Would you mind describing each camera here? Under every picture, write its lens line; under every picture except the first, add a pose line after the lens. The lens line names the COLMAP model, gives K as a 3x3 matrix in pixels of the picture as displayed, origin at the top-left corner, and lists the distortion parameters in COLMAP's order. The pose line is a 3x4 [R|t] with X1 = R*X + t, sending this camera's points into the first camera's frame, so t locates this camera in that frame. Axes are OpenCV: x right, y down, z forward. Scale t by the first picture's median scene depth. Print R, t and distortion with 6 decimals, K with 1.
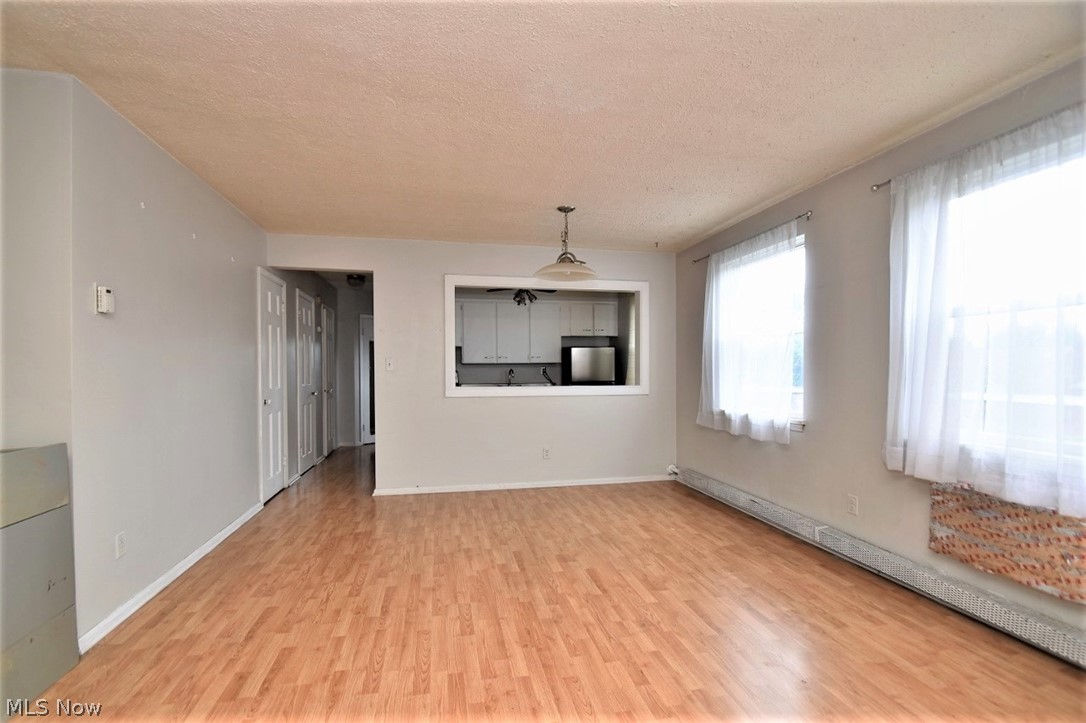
lens RADIAL K [[476.9, 0, 528.3], [0, 476.9, 370.8], [0, 0, 1]] dist [0.023599, -0.023098]
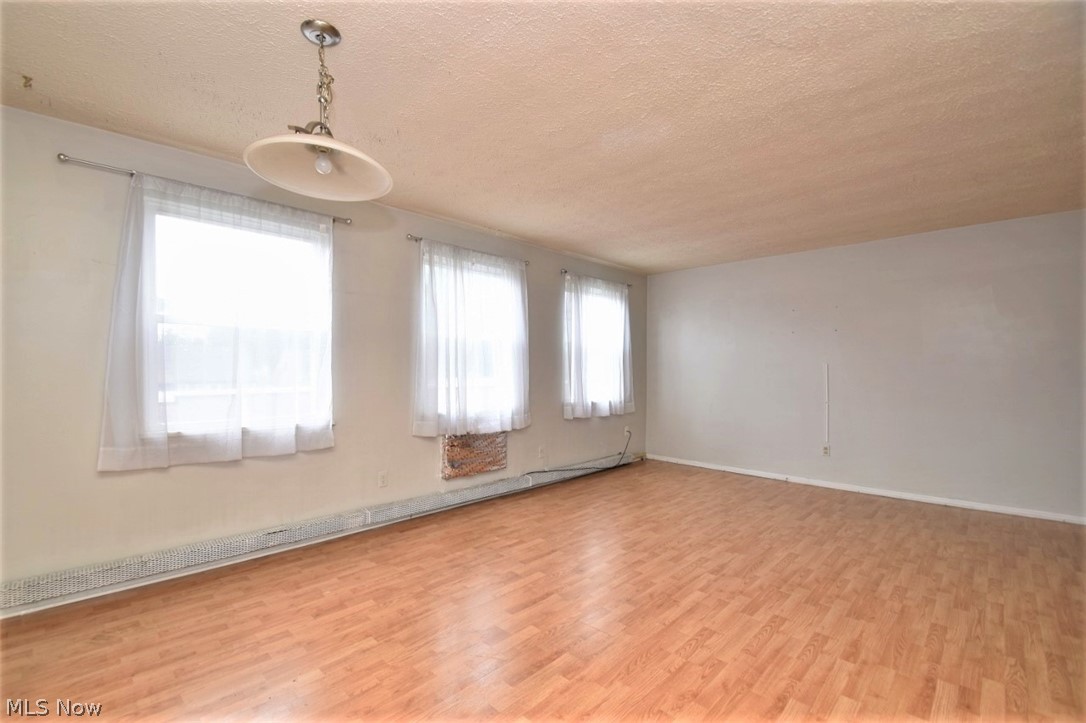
lens RADIAL K [[476.9, 0, 528.3], [0, 476.9, 370.8], [0, 0, 1]] dist [0.023599, -0.023098]
pose [[-0.570474, -0.000933, 0.821315, -0.639779], [-0.000081, 0.999999, 0.001080, -0.000620], [-0.821315, 0.000550, -0.570474, 1.634600]]
